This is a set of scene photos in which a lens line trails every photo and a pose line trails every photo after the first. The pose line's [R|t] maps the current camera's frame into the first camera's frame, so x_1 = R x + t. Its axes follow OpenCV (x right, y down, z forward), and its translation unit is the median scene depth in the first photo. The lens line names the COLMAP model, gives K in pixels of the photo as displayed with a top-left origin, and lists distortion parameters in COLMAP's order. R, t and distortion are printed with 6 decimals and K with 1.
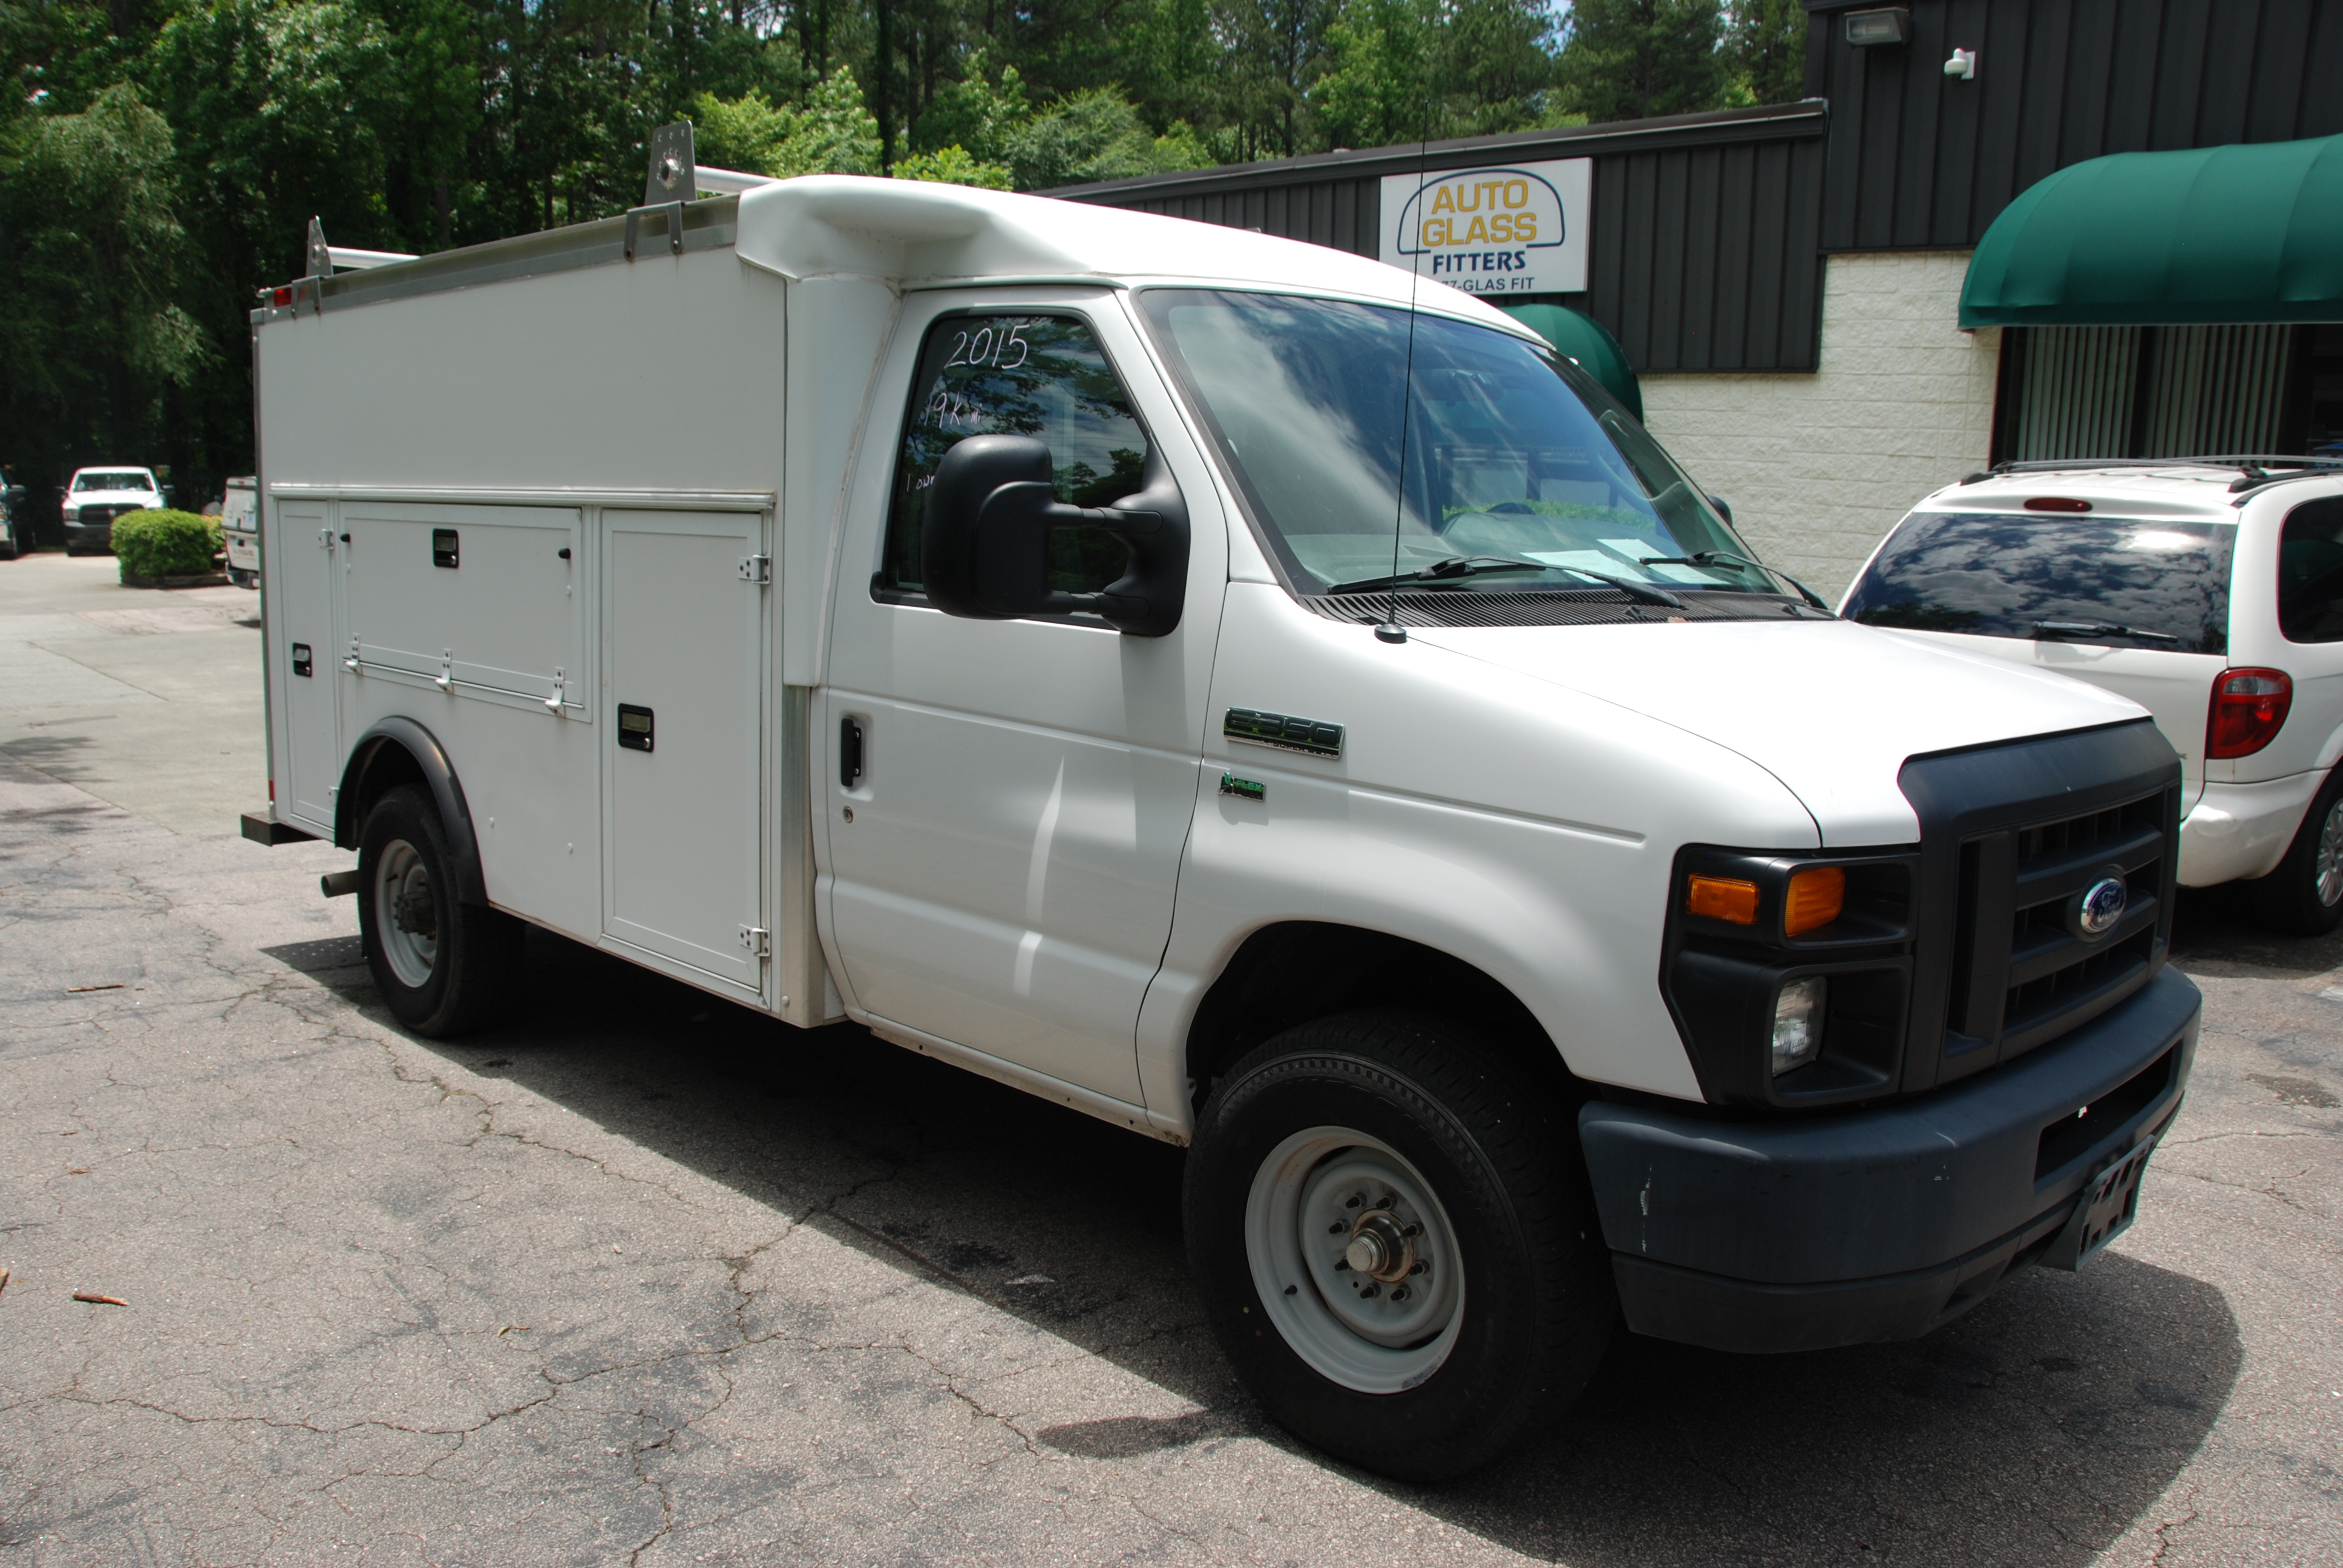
lens RADIAL K [[1851.5, 0, 1169.0], [0, 1851.5, 807.3], [0, 0, 1]] dist [-0.161779, 0.121870]
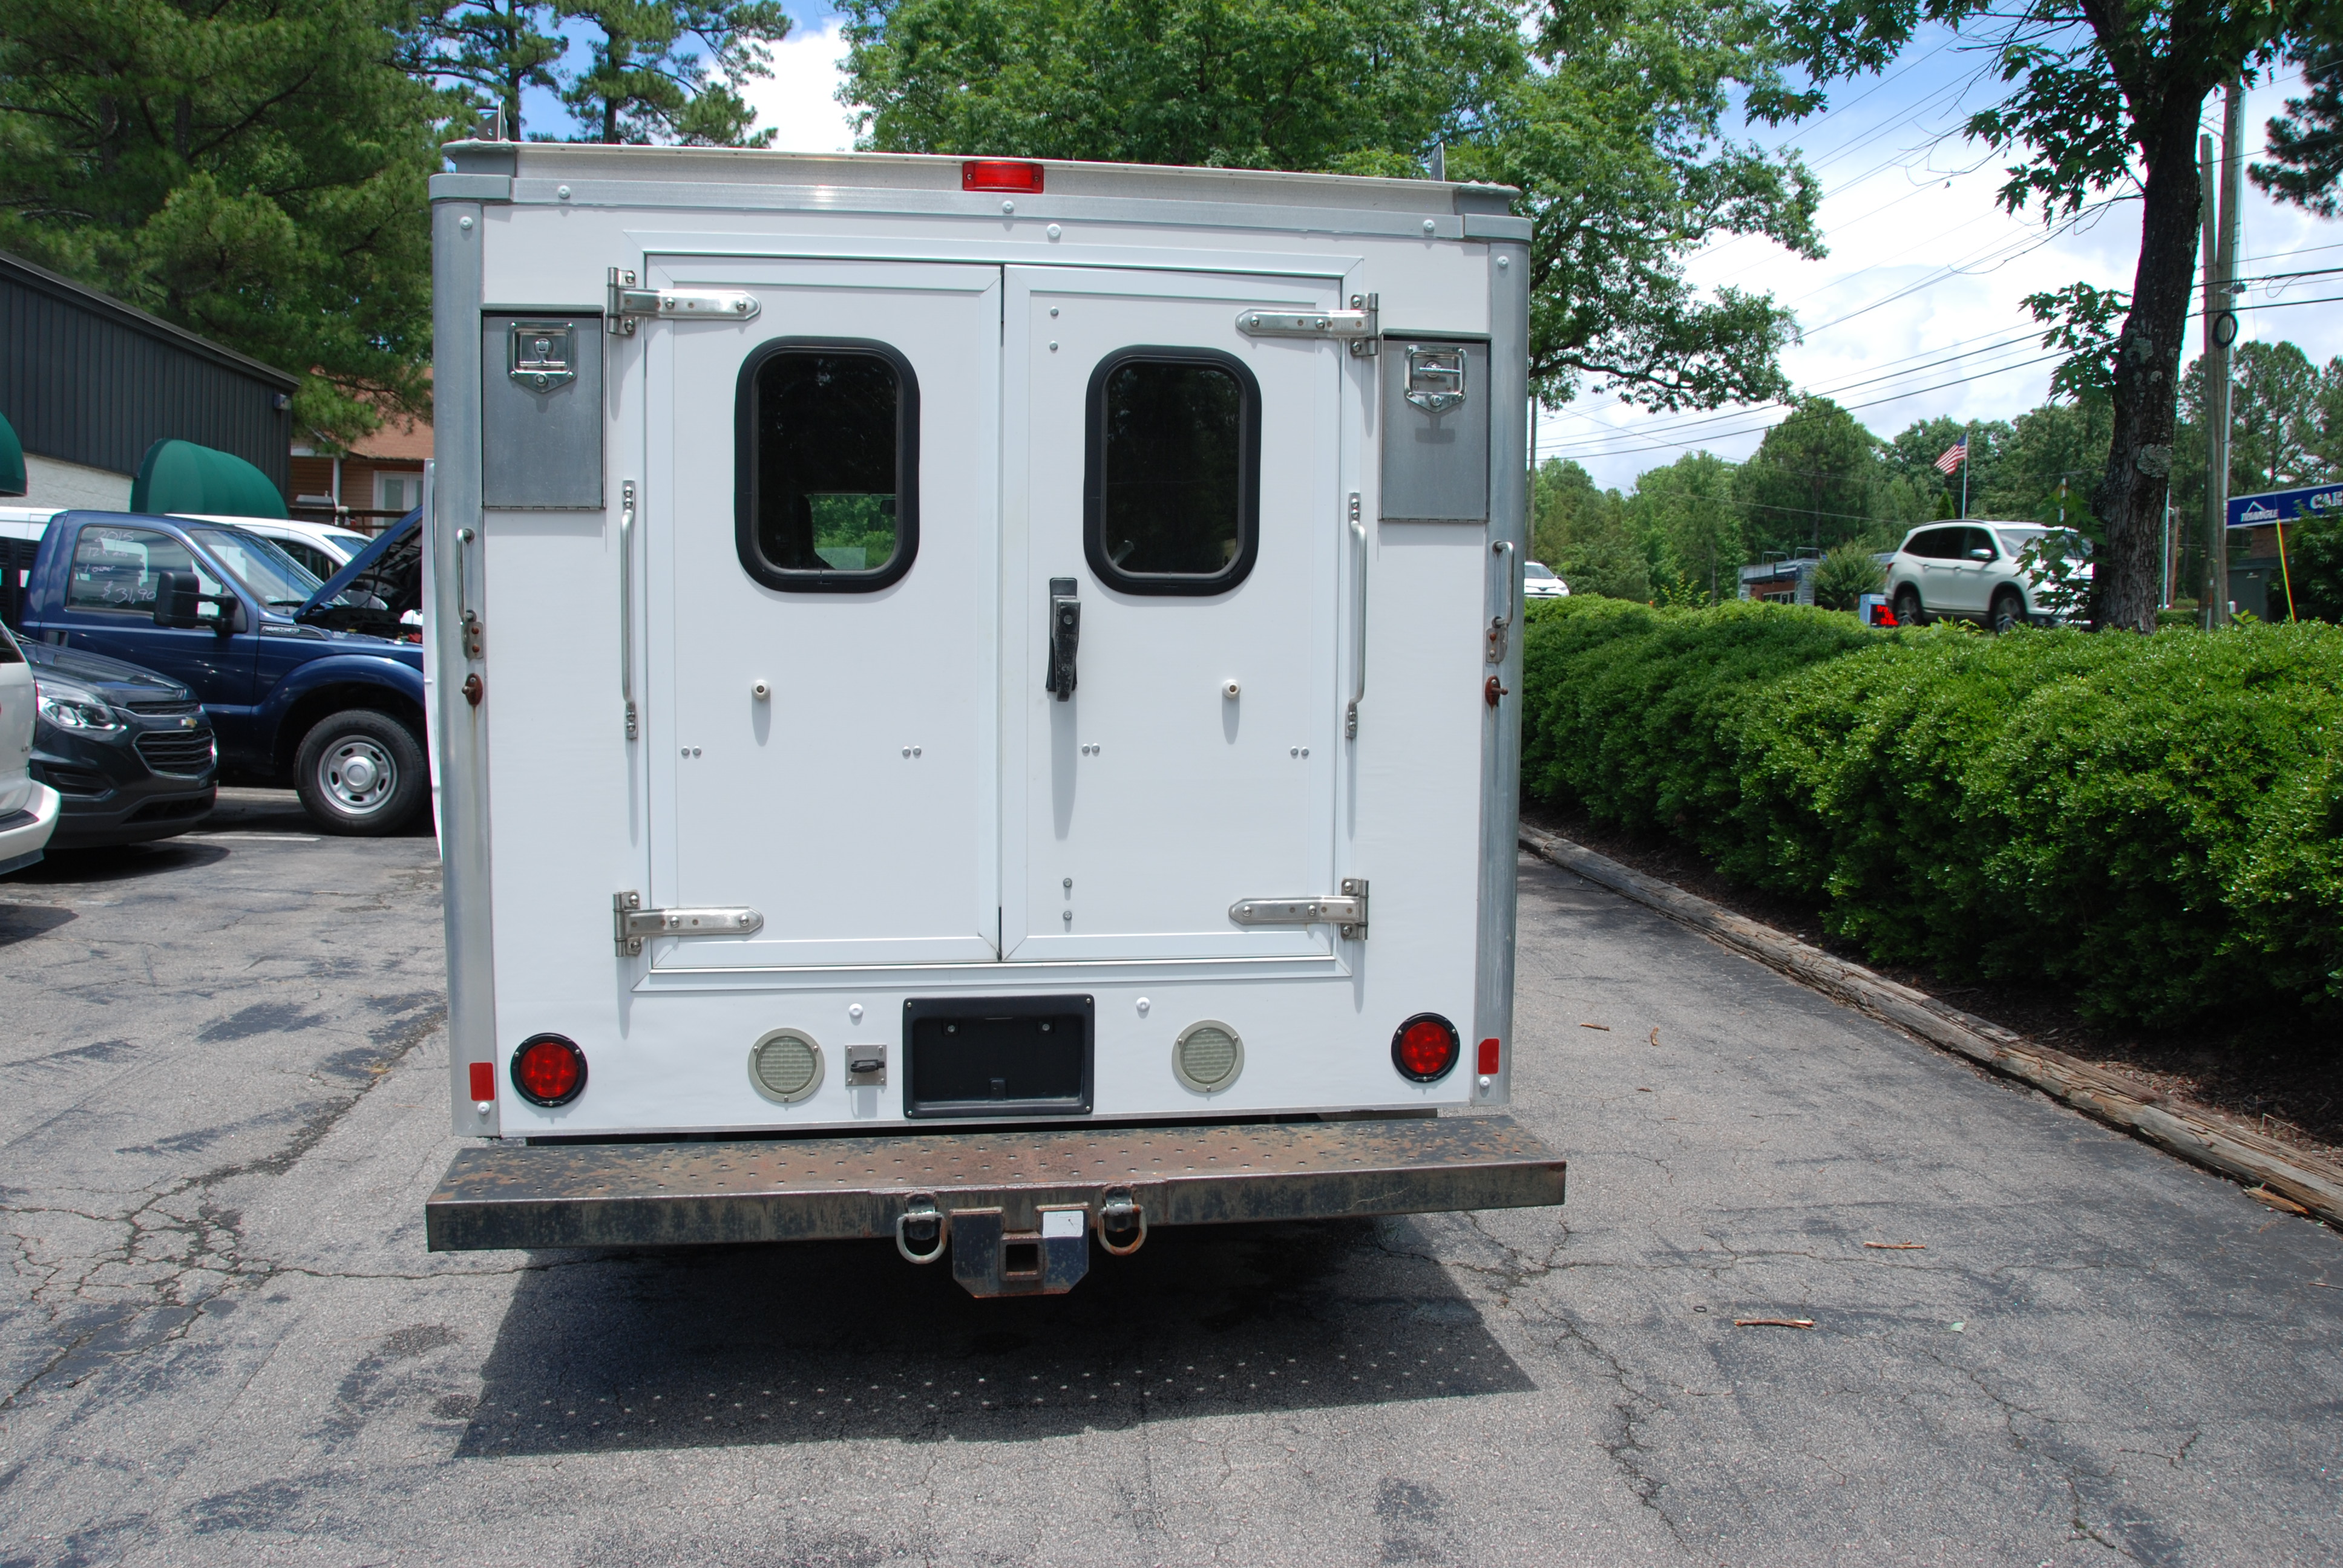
lens RADIAL K [[1873.1, 0, 1161.1], [0, 1873.1, 813.0], [0, 0, 1]] dist [-0.159220, 0.131321]
pose [[-0.807440, -0.095899, 0.582103, -0.646118], [0.059985, 0.968240, 0.242719, -0.202356], [-0.586892, 0.230899, -0.776044, 1.299396]]
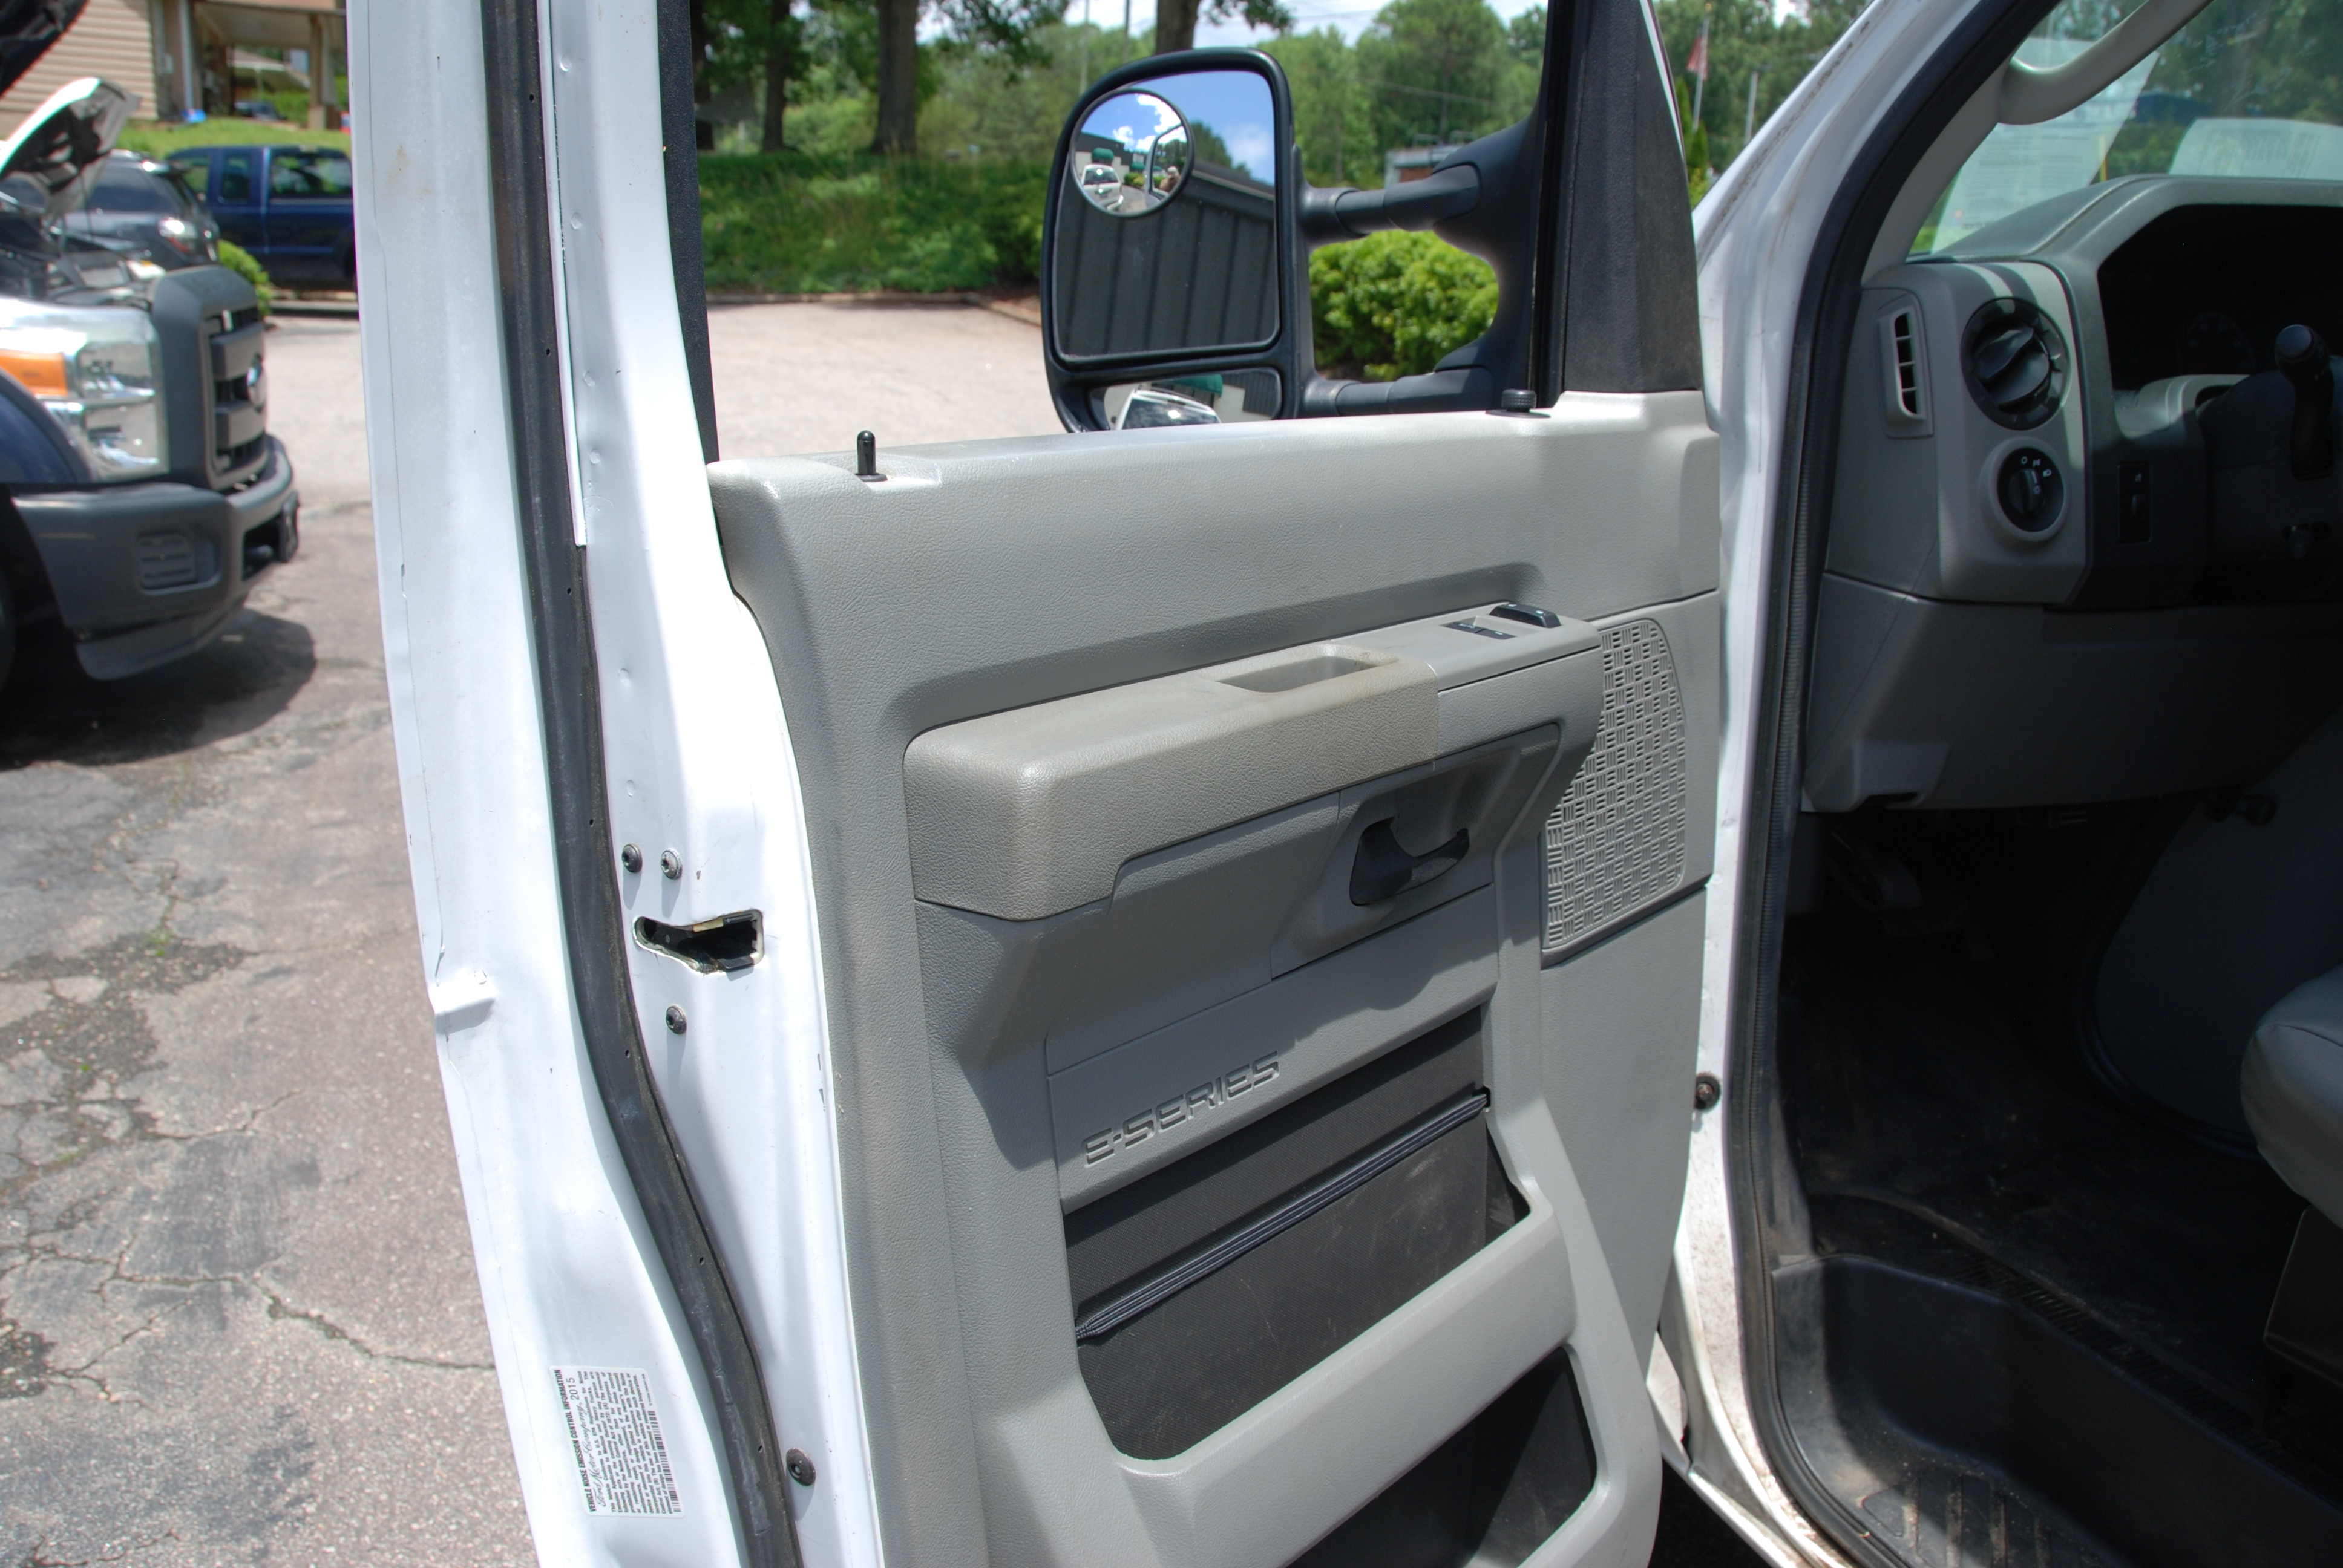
lens RADIAL K [[1851.5, 0, 1169.0], [0, 1851.5, 807.3], [0, 0, 1]] dist [-0.161779, 0.121870]
pose [[-0.920142, -0.182929, 0.346230, 0.171527], [-0.004906, 0.889494, 0.456921, -0.116851], [-0.391554, 0.418734, -0.819358, 0.813265]]
